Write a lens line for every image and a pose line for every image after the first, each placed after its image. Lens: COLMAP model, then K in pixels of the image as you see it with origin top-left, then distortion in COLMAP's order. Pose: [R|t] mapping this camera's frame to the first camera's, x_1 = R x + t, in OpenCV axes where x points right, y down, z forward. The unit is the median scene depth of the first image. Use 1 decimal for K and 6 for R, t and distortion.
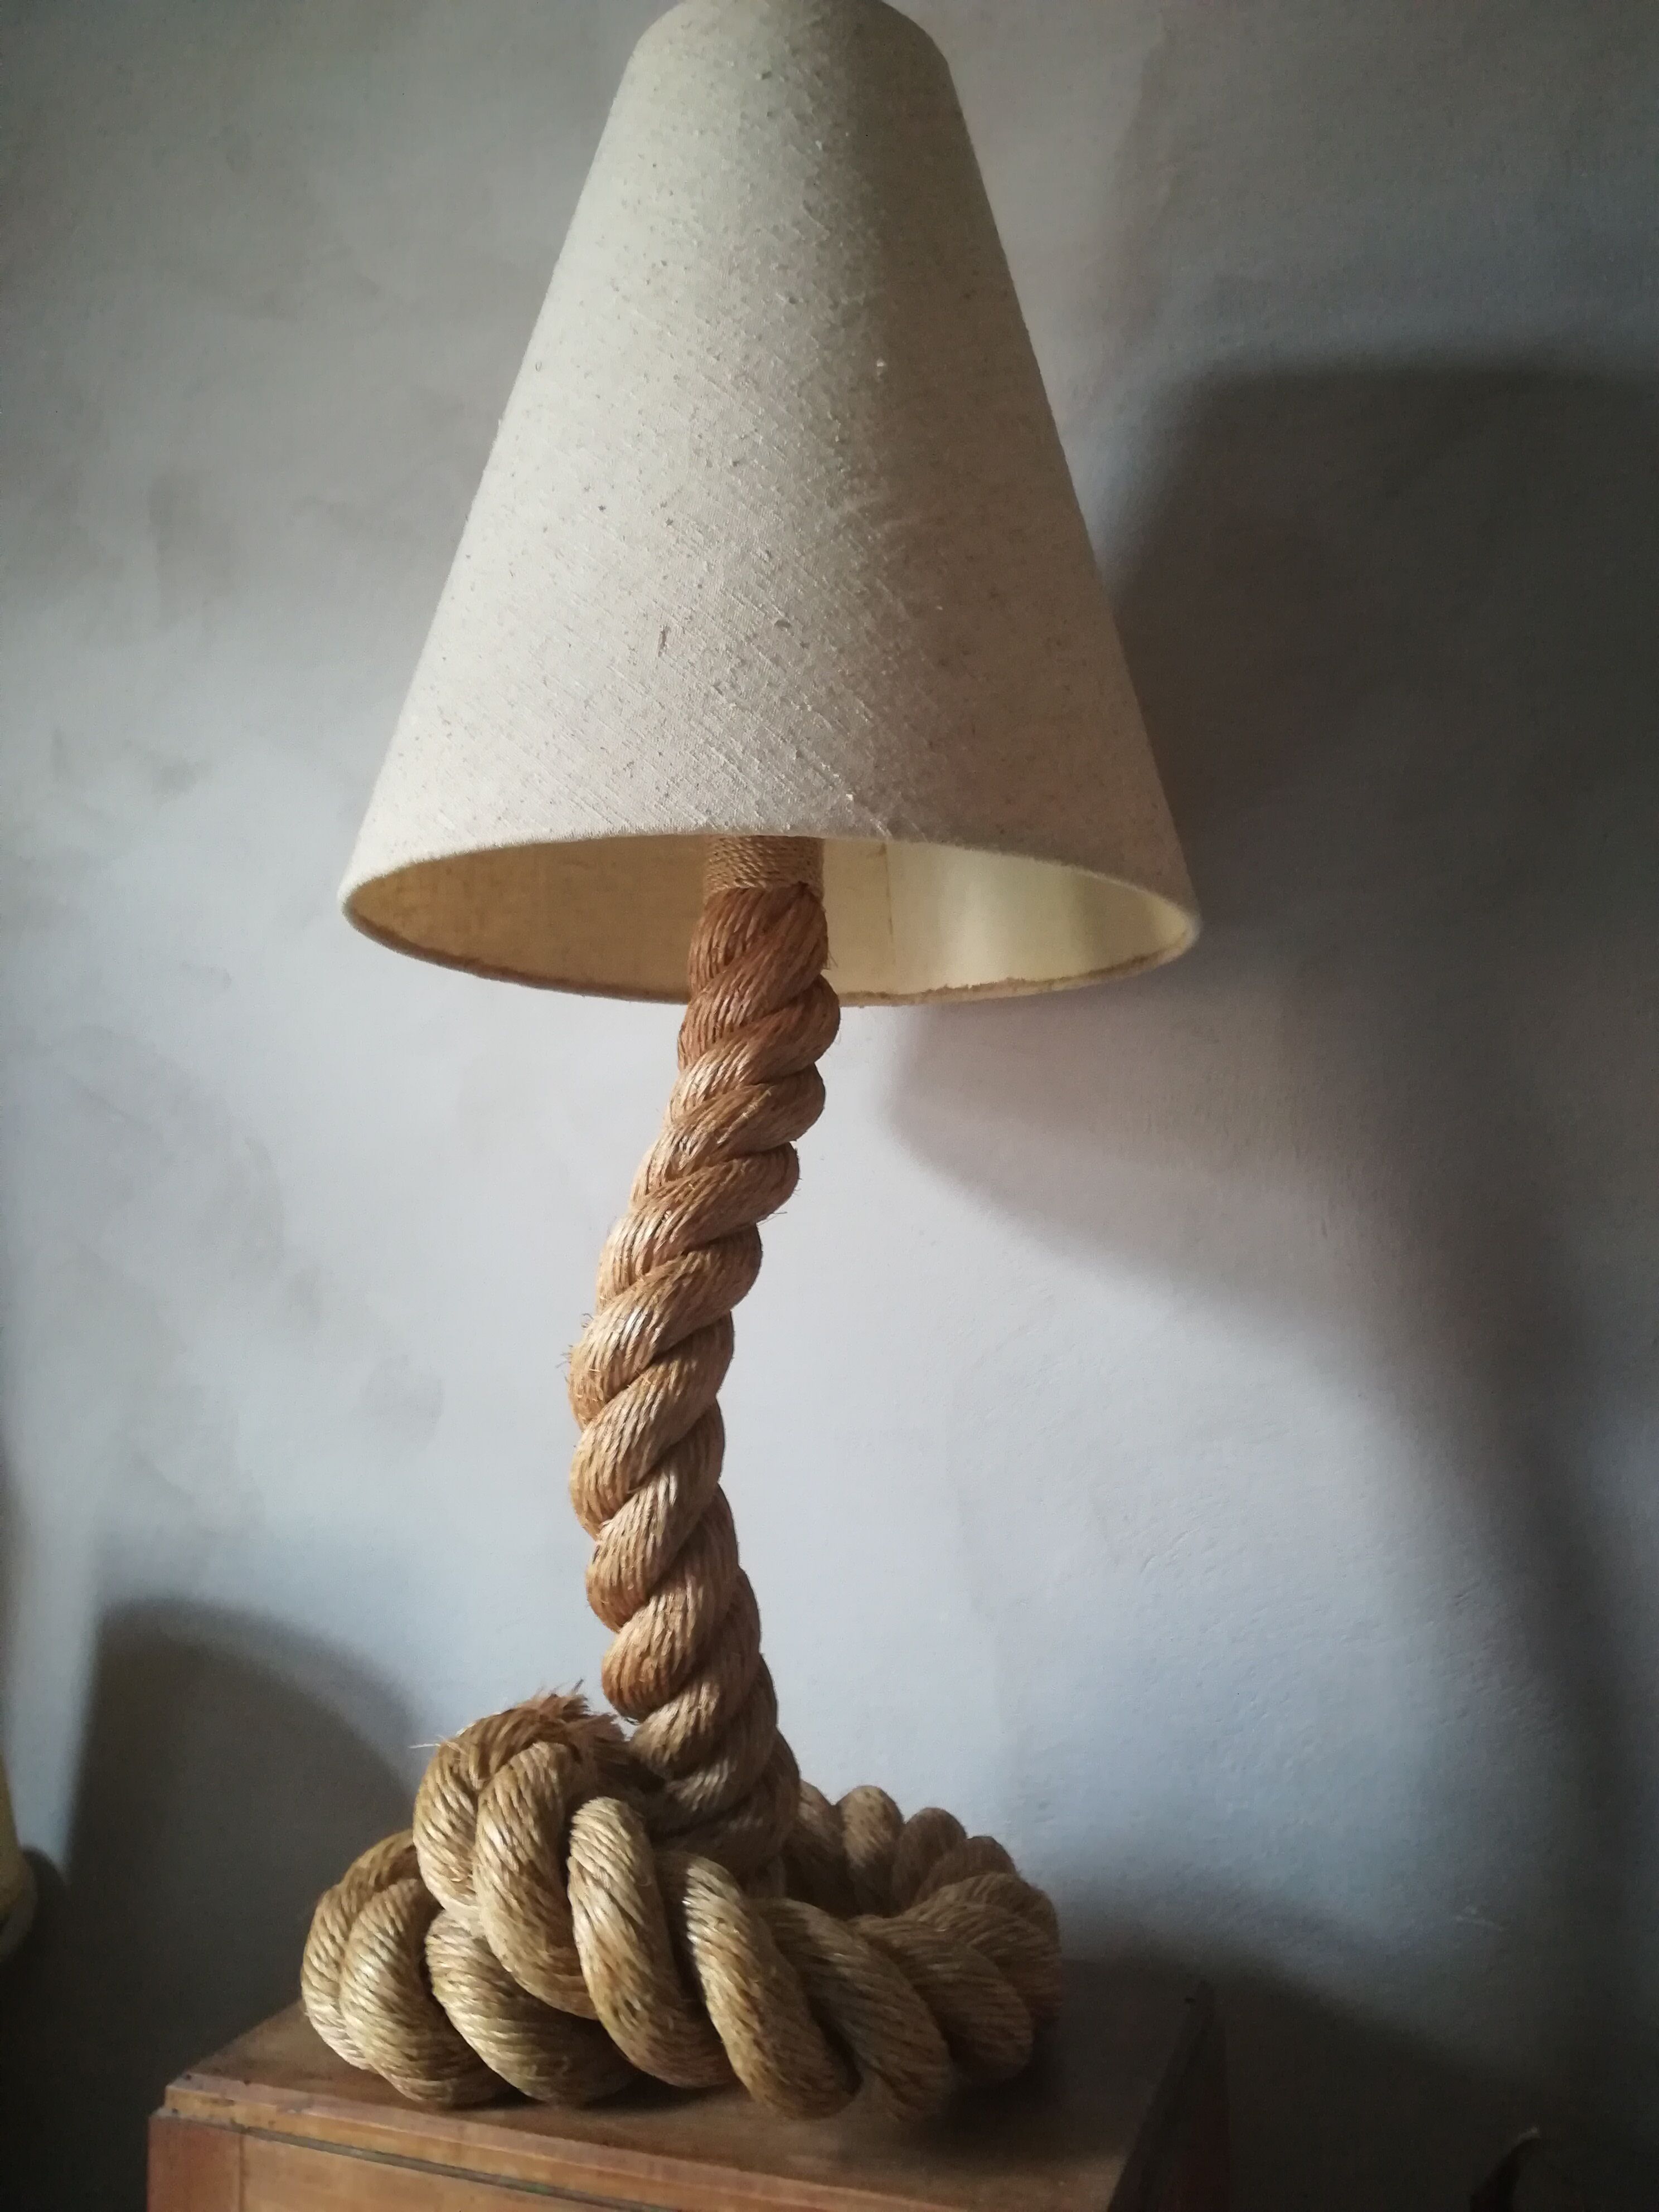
lens RADIAL K [[1731.7, 0, 819.4], [0, 1731.7, 1100.2], [0, 0, 1]] dist [0.060761, -0.092576]
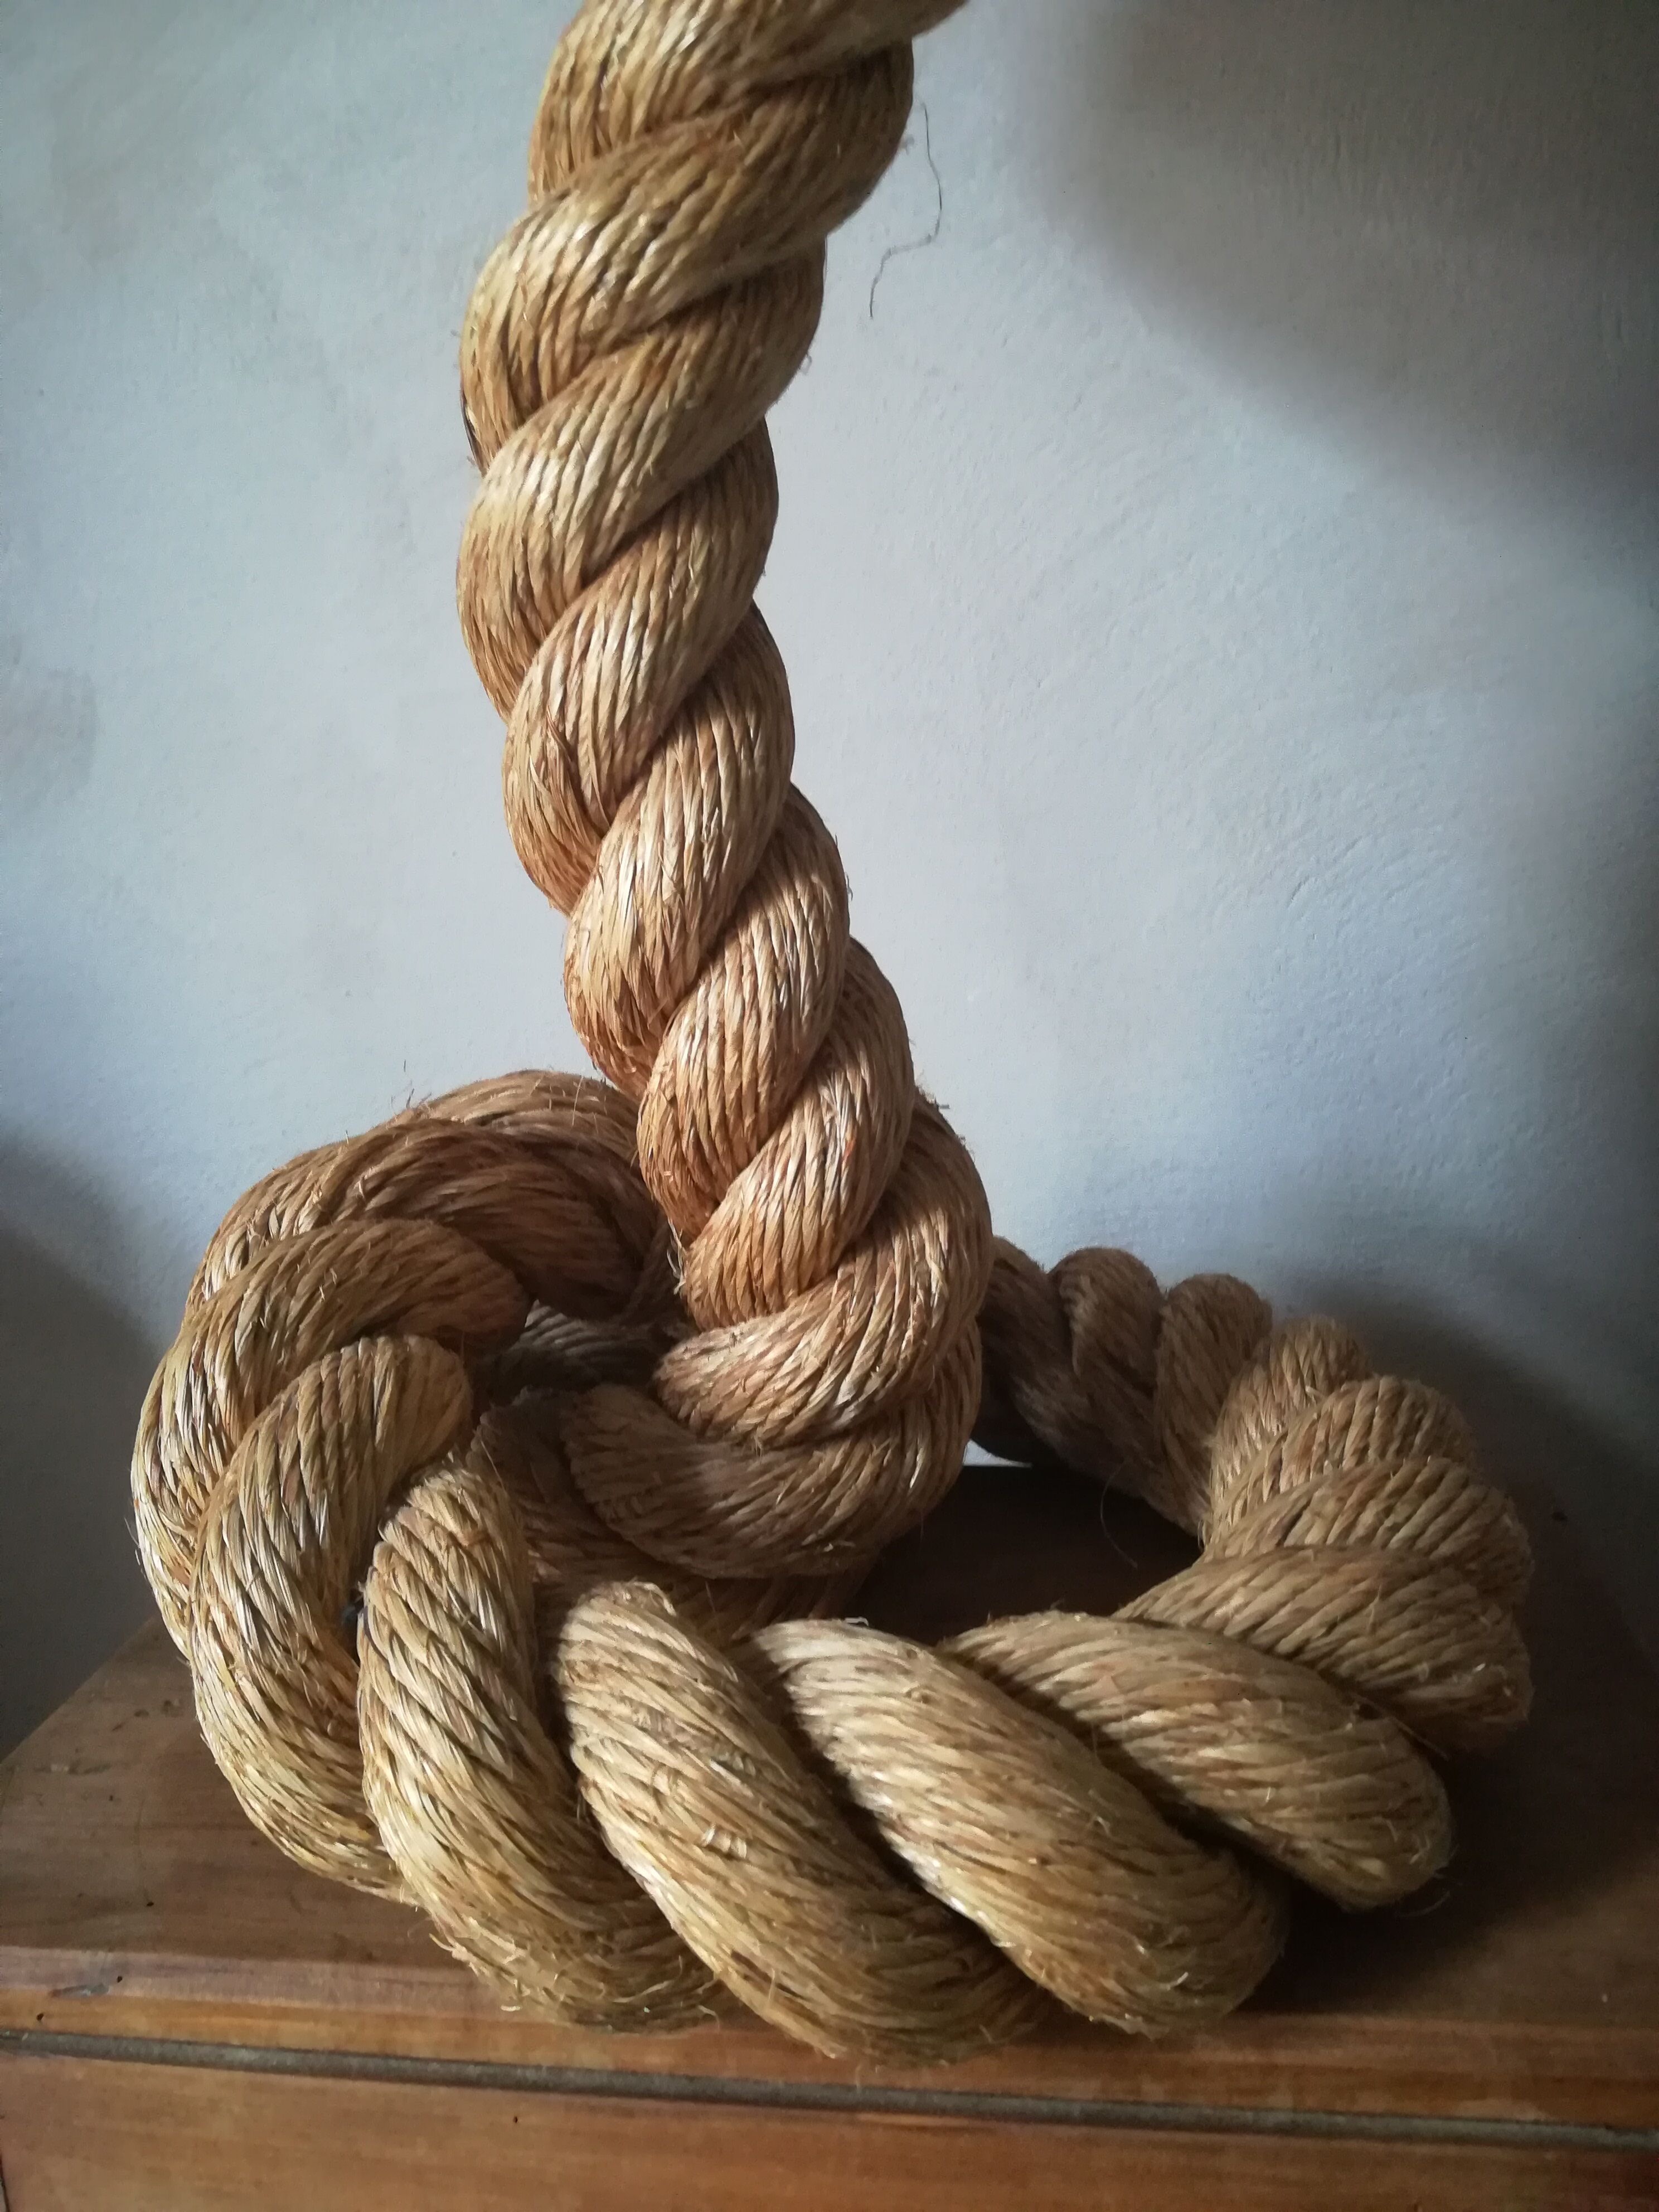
lens RADIAL K [[1731.7, 0, 819.4], [0, 1731.7, 1100.2], [0, 0, 1]] dist [0.060761, -0.092576]
pose [[0.974876, -0.077324, 0.208895, -0.186553], [0.011062, 0.953463, 0.301305, 0.202311], [-0.222472, -0.291425, 0.930364, 0.581539]]
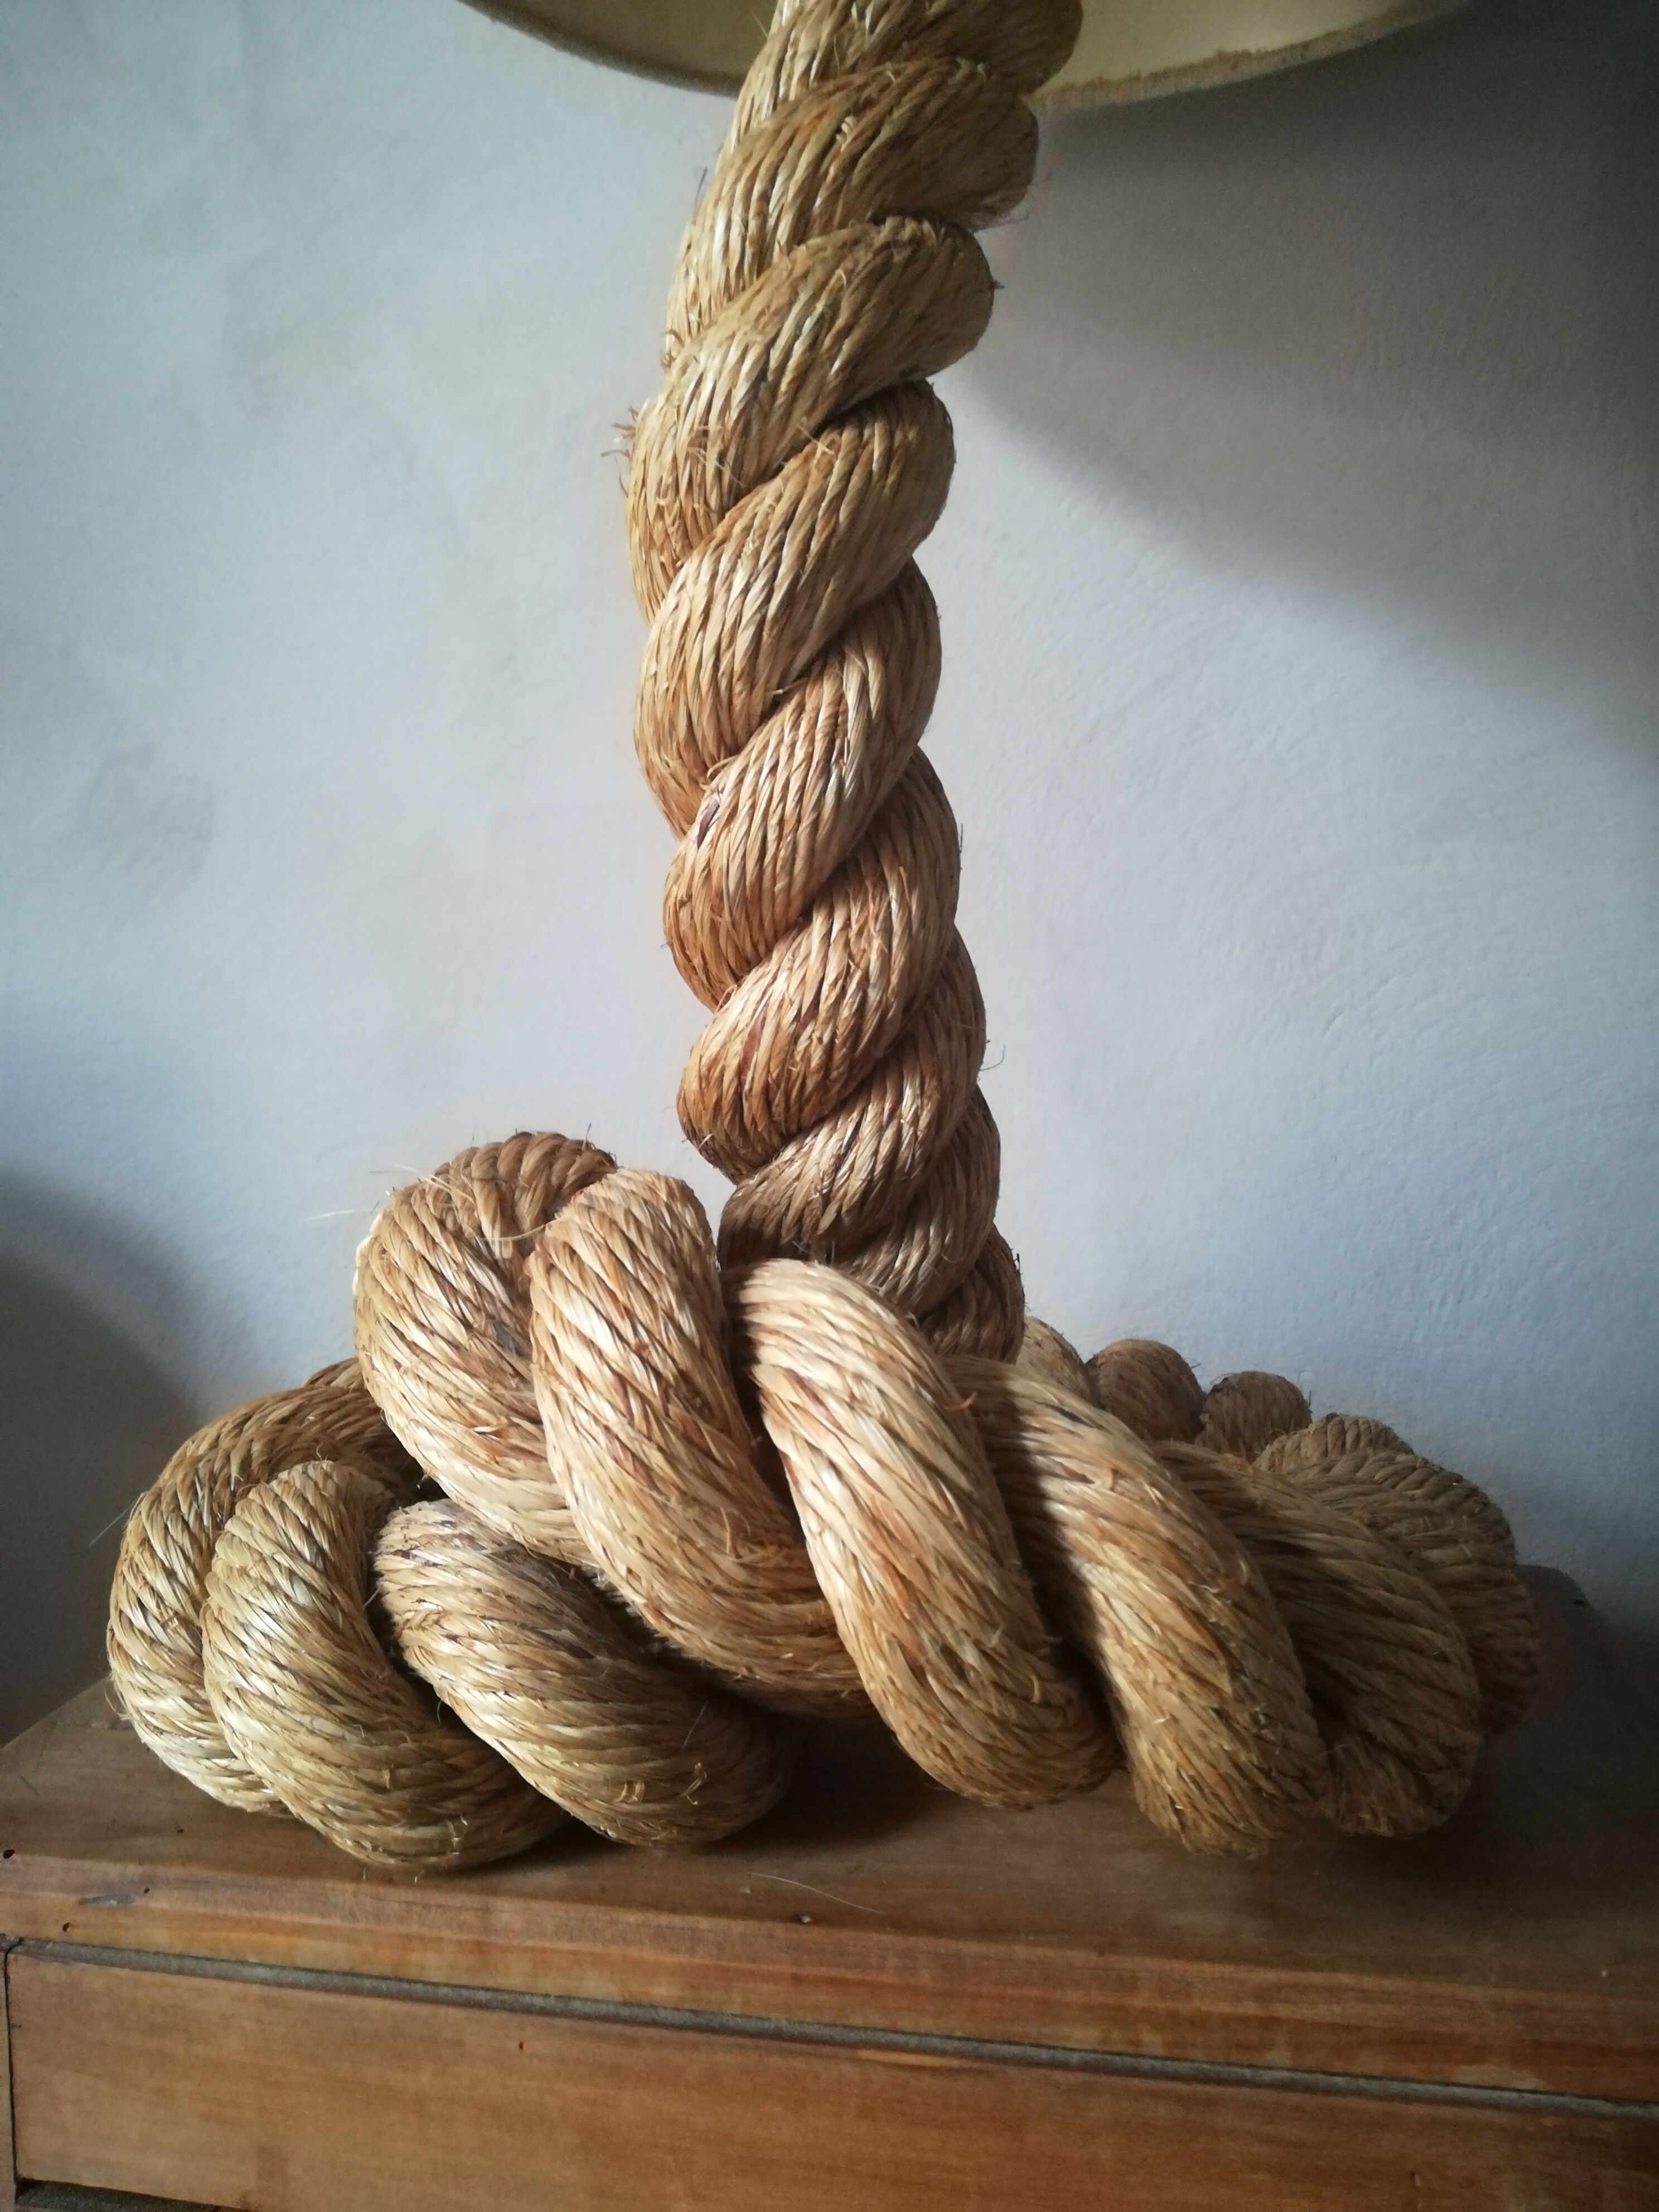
lens RADIAL K [[1731.7, 0, 819.4], [0, 1731.7, 1100.2], [0, 0, 1]] dist [0.060761, -0.092576]
pose [[0.982423, -0.000916, 0.186668, -0.197797], [-0.031348, 0.984978, 0.169813, 0.265857], [-0.184019, -0.172680, 0.967636, 0.526198]]
